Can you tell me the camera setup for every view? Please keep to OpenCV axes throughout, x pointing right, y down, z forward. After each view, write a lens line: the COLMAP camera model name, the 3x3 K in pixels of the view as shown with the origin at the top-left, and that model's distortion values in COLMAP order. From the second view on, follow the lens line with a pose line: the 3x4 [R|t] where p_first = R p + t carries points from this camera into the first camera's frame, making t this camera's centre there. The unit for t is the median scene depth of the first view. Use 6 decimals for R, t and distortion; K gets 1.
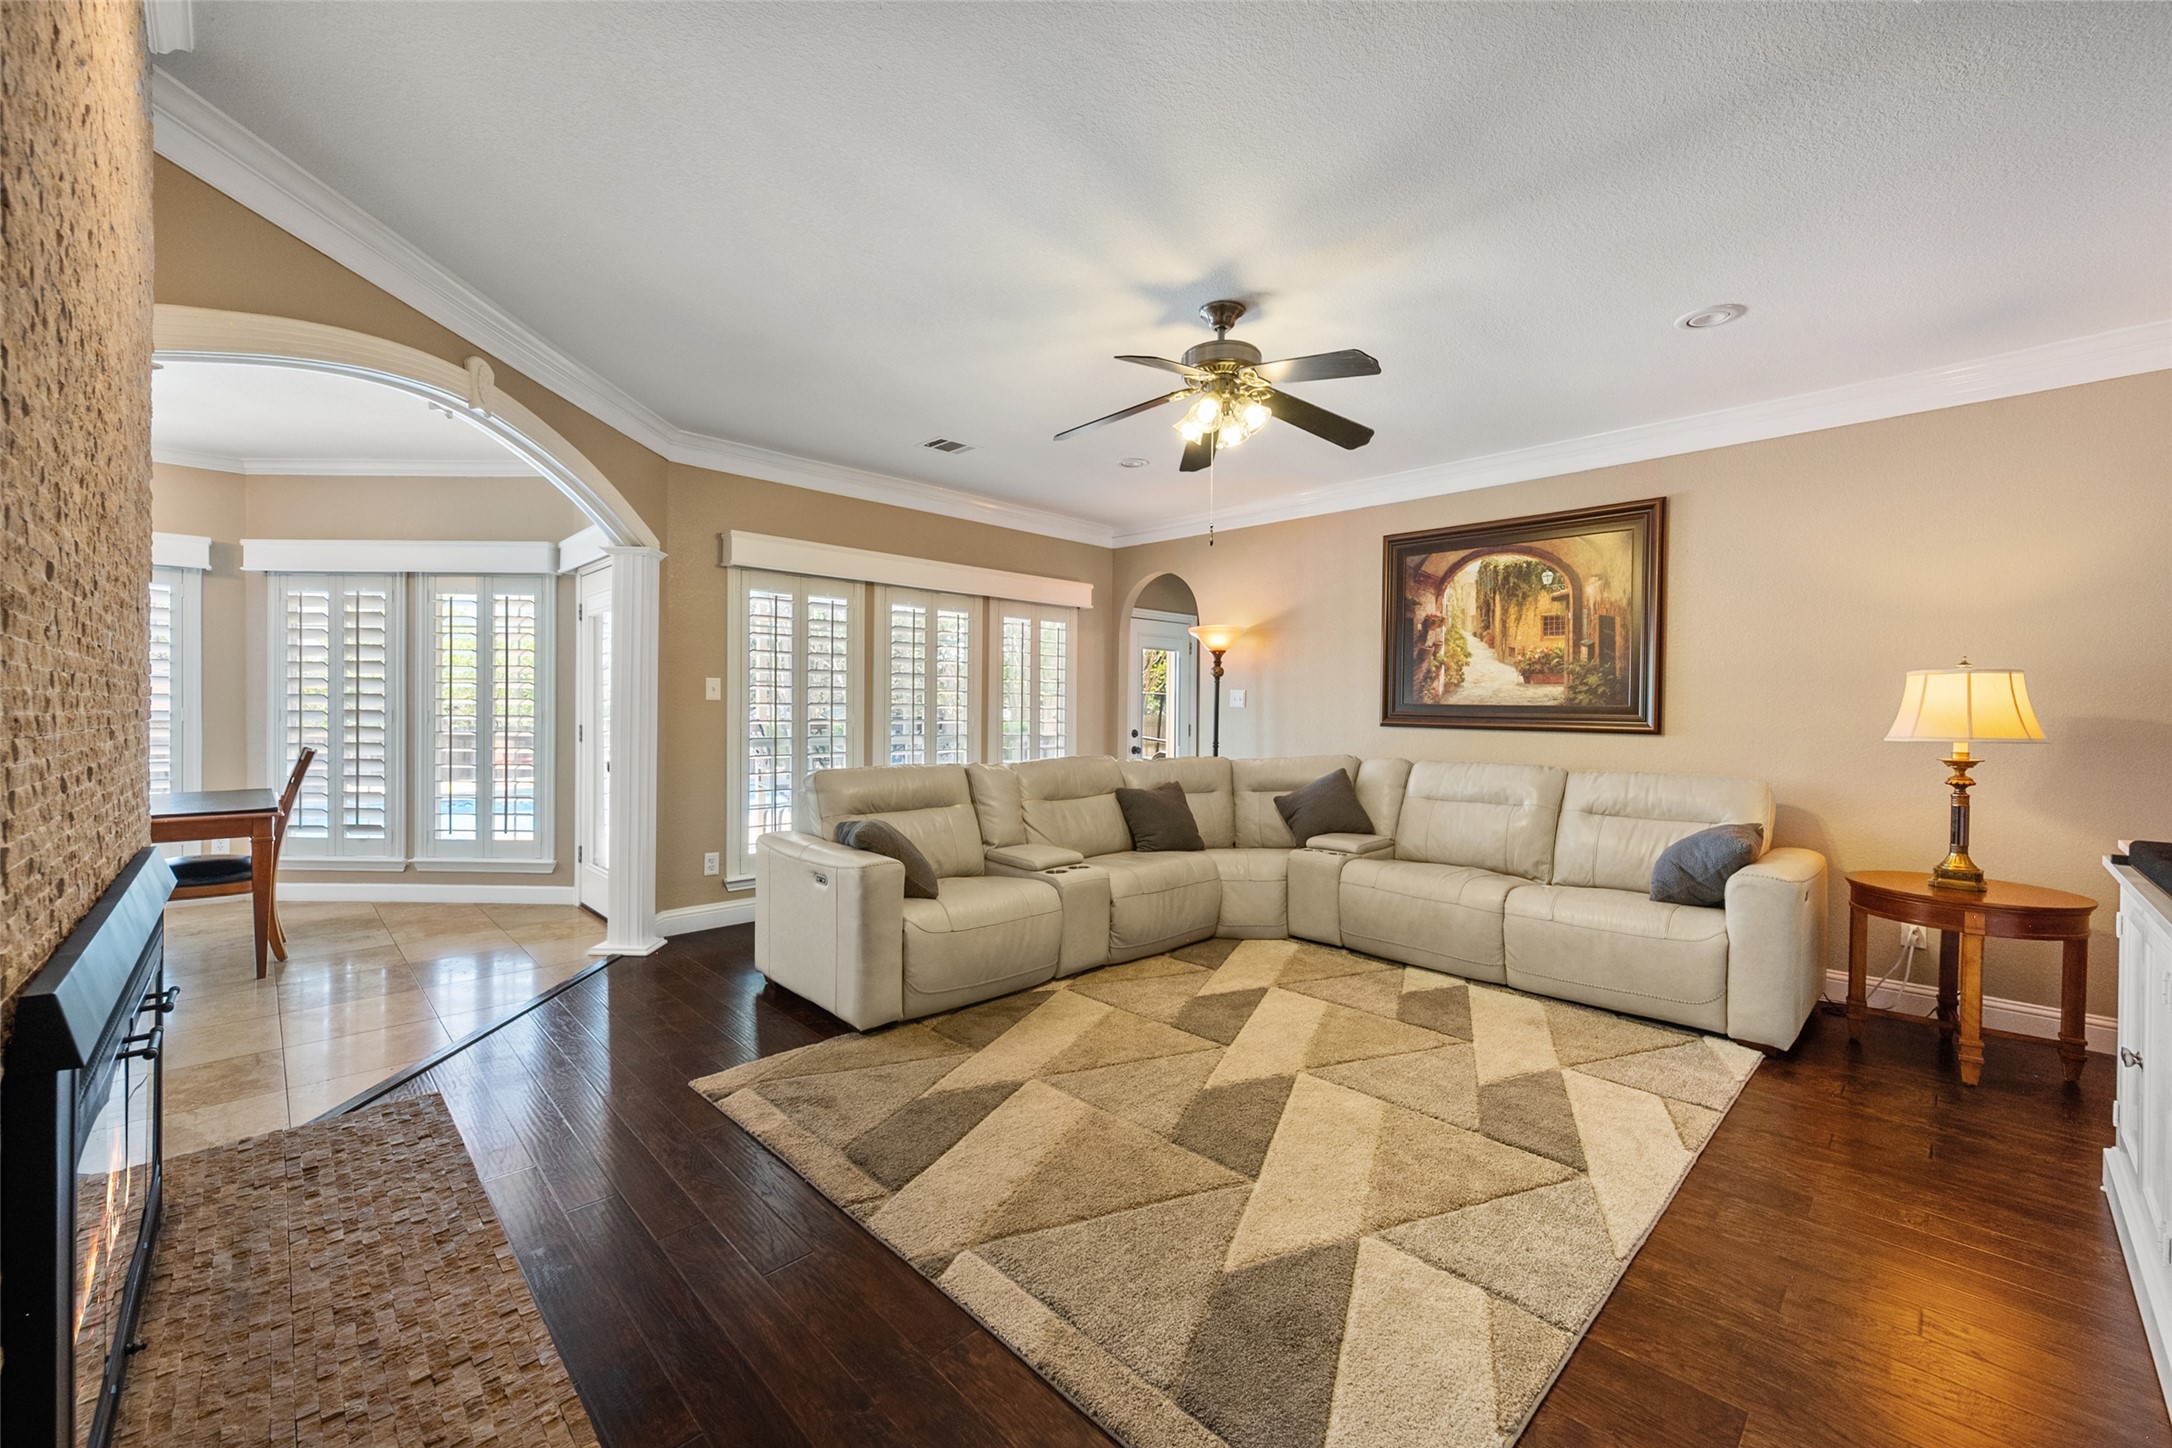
lens RADIAL K [[860.6, 0, 1078.4], [0, 860.6, 714.4], [0, 0, 1]] dist [0.001137, -0.001631]
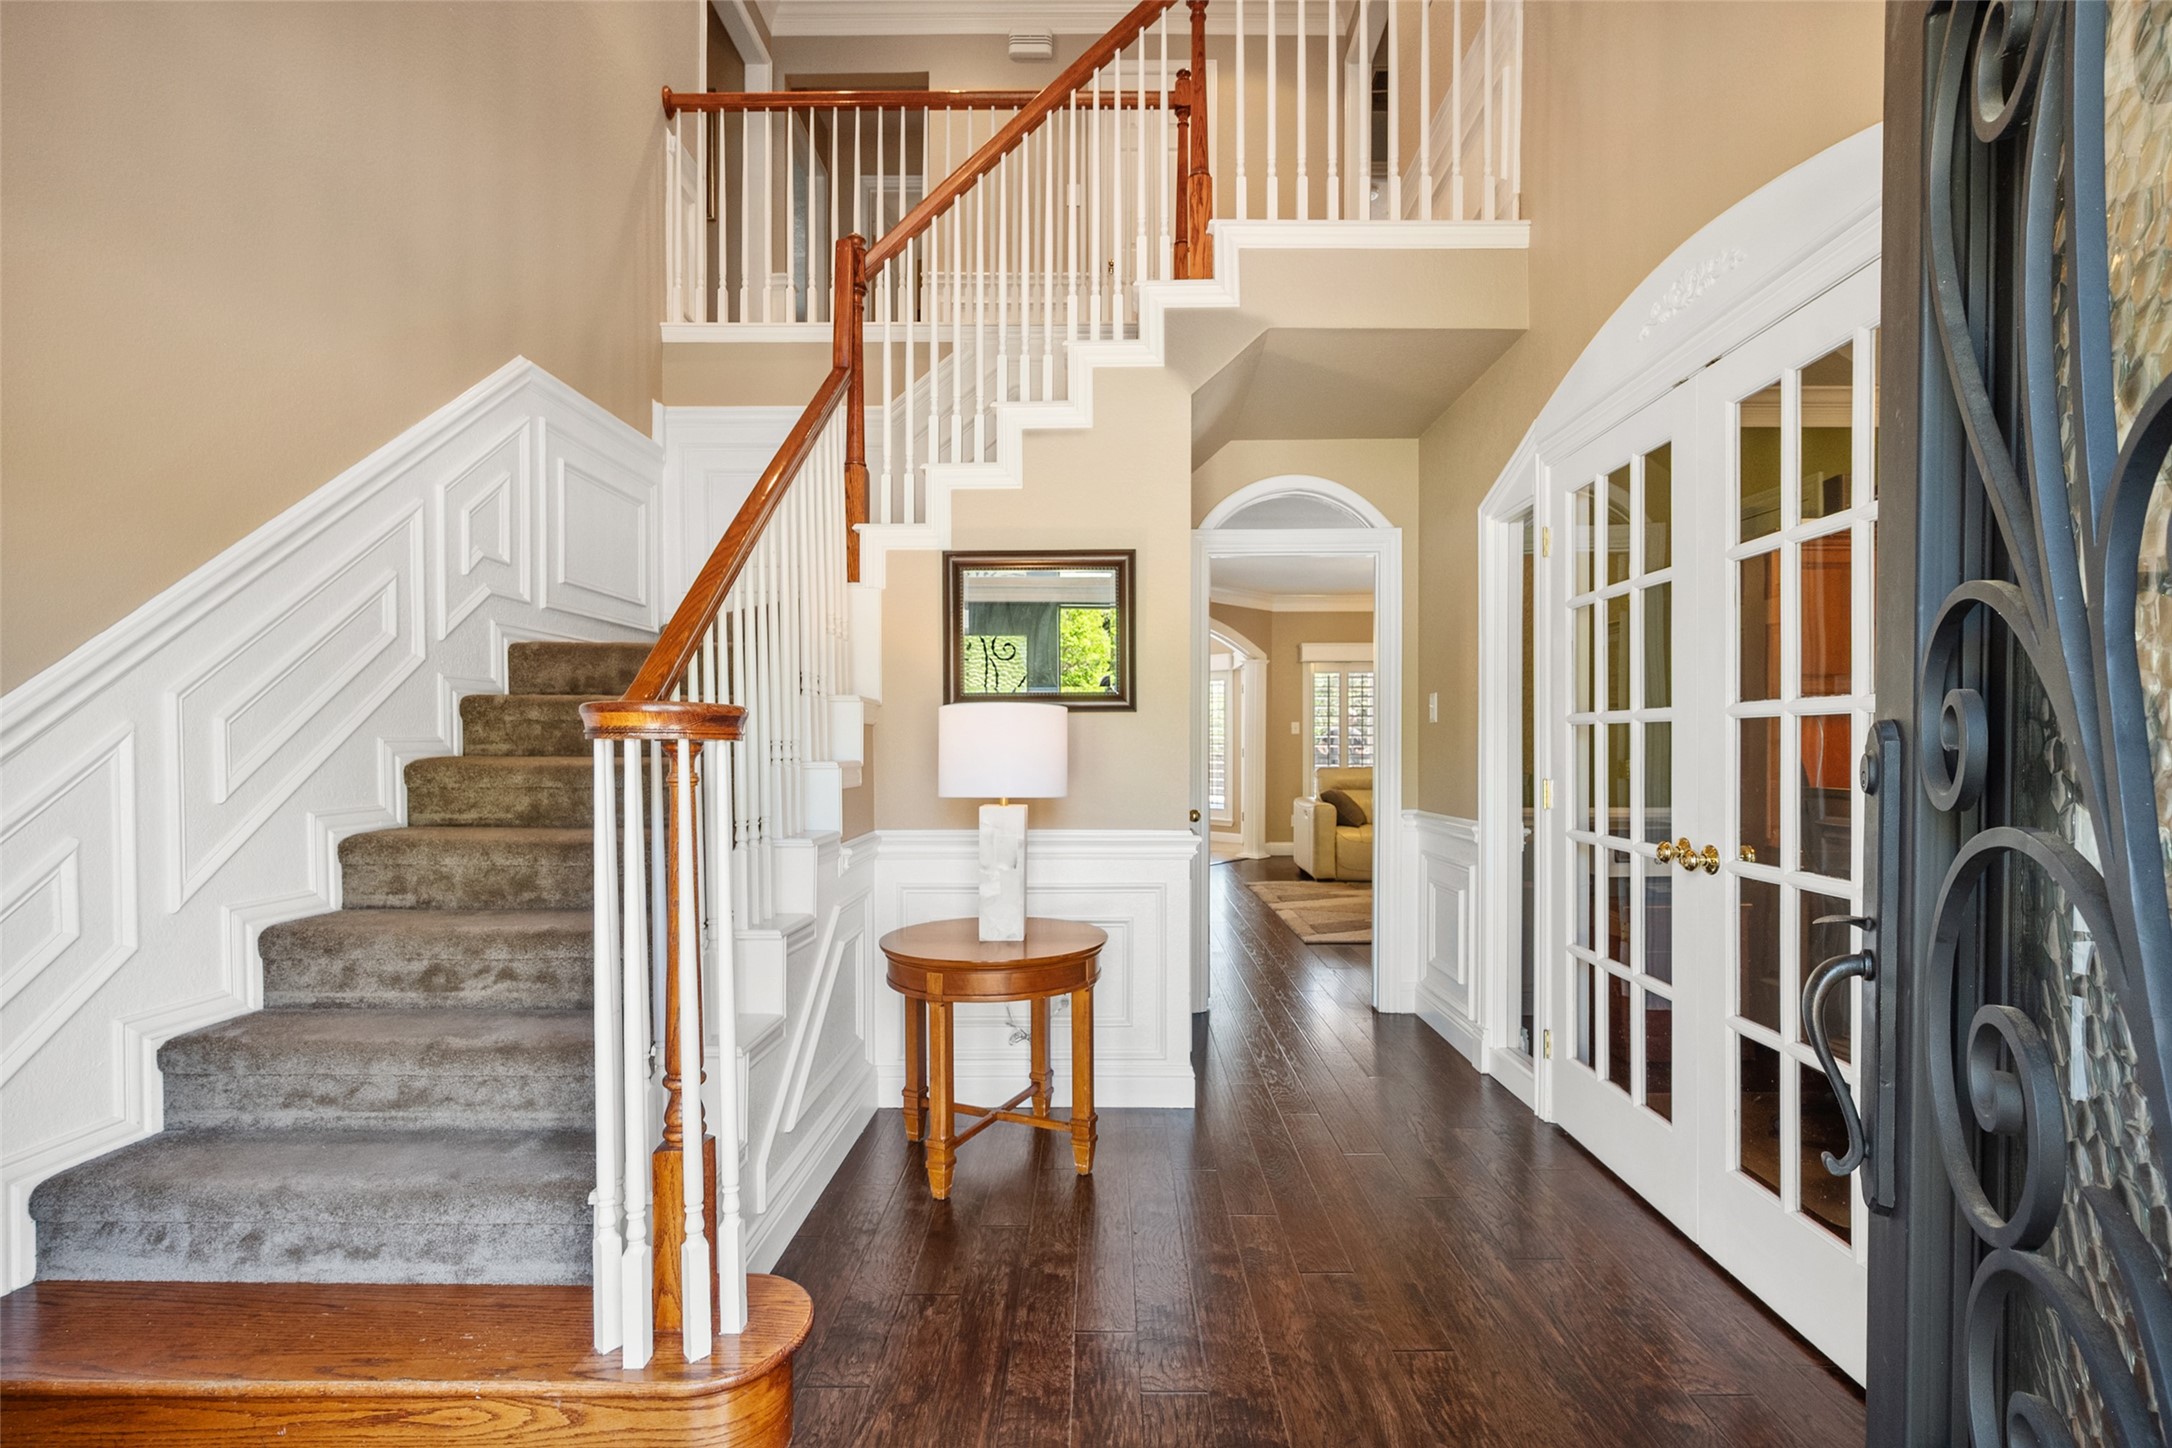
lens RADIAL K [[963.4, 0, 1102.8], [0, 963.4, 754.5], [0, 0, 1]] dist [0.001965, -0.000384]
pose [[0.718287, -0.001080, -0.695746, 0.679477], [0.007244, 0.999956, 0.005926, 0.010617], [0.695710, -0.009297, 0.718263, -0.742828]]
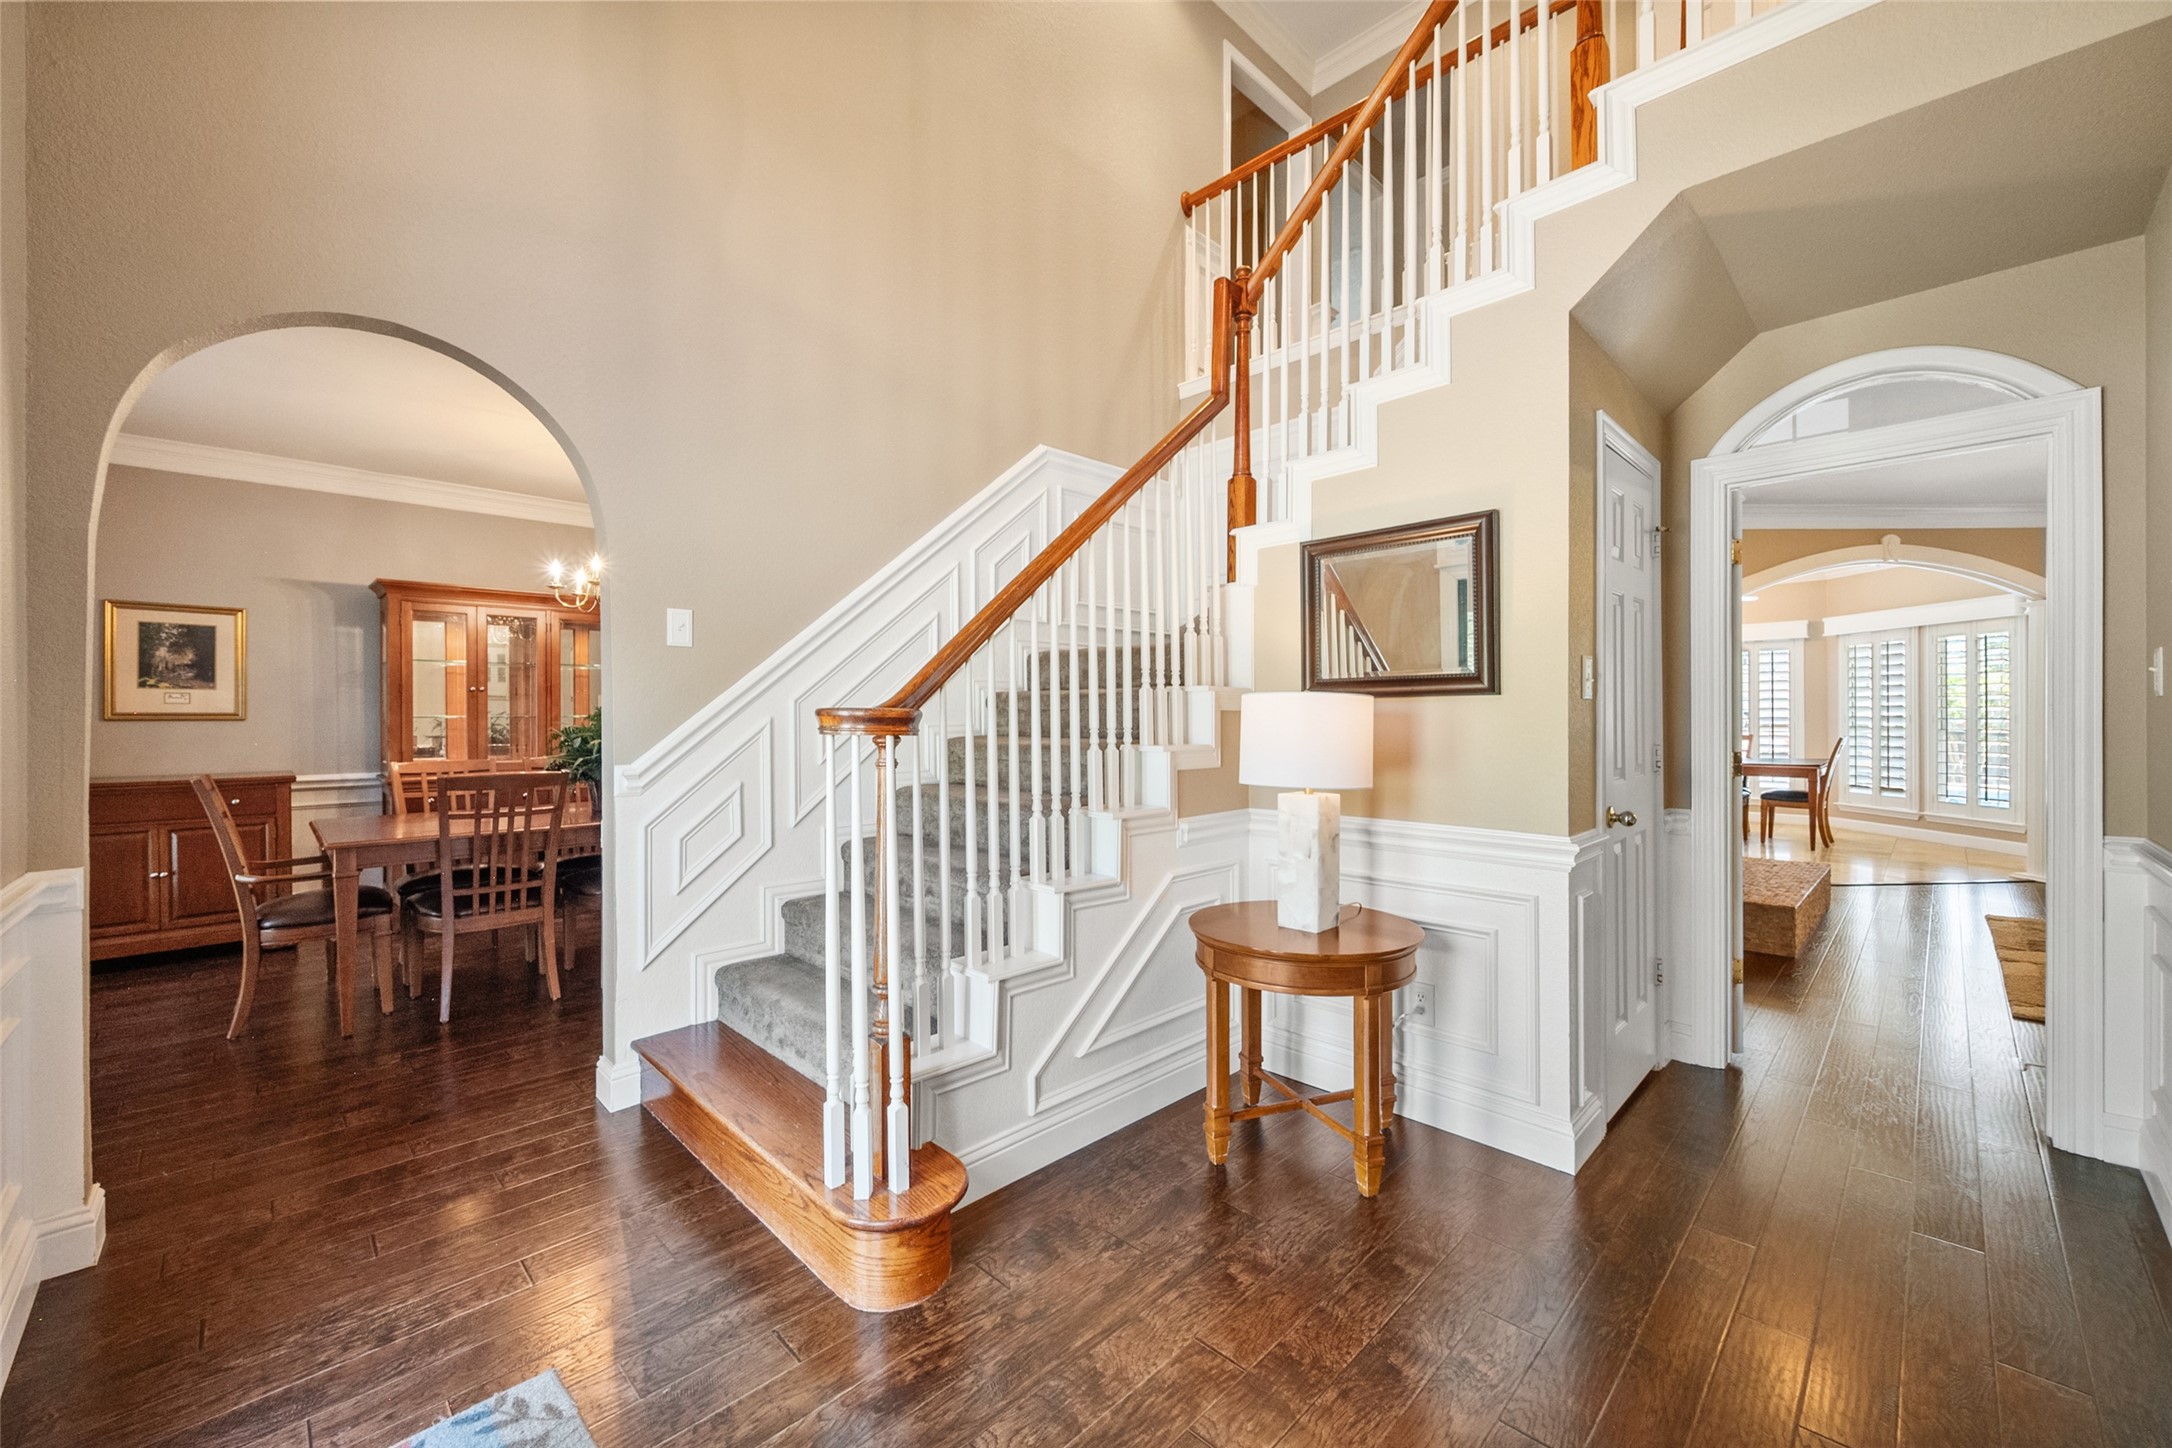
lens RADIAL K [[860.6, 0, 1096.2], [0, 860.6, 715.2], [0, 0, 1]] dist [0.001137, -0.001631]
pose [[0.020304, -0.007967, -0.999762, 0.744199], [0.003703, 0.999962, -0.007893, 0.001404], [0.999787, -0.003542, 0.020332, -0.513078]]
